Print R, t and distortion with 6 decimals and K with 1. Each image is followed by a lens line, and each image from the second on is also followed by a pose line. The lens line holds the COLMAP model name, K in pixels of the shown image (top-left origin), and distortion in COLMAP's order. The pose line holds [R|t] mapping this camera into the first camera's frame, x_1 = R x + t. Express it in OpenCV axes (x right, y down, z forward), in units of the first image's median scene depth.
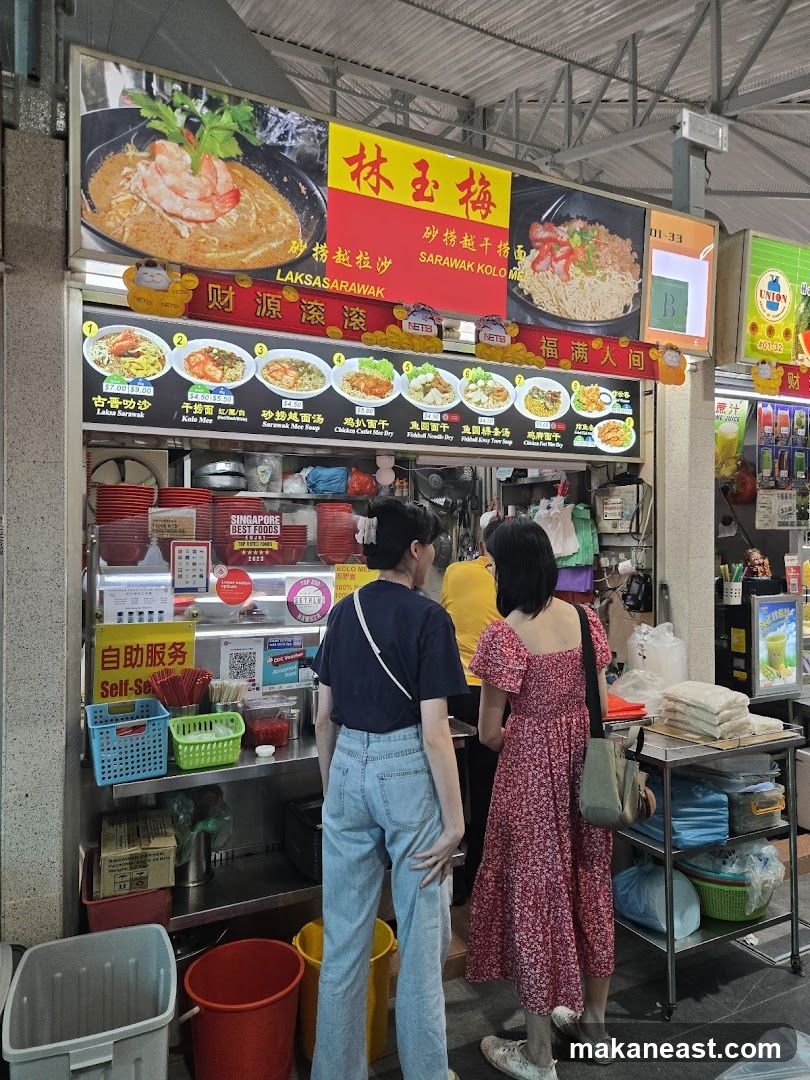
lens RADIAL K [[729.5, 0, 413.9], [0, 729.5, 537.4], [0, 0, 1]] dist [0.077130, -0.071066]
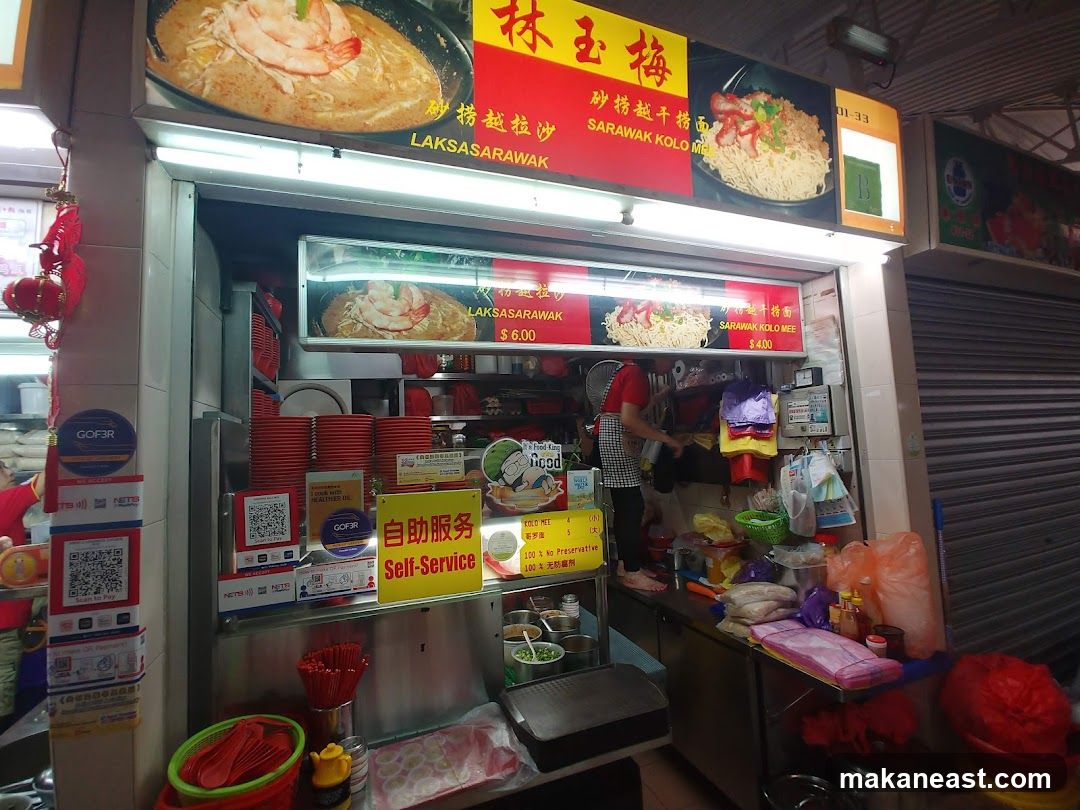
lens RADIAL K [[446.2, 0, 523.0], [0, 446.2, 407.4], [0, 0, 1]] dist [-0.018155, 0.000149]
pose [[0.990793, -0.053788, -0.124243, -0.021180], [0.045051, 0.996380, -0.072096, -0.026575], [0.127671, 0.065835, 0.989629, 0.524233]]
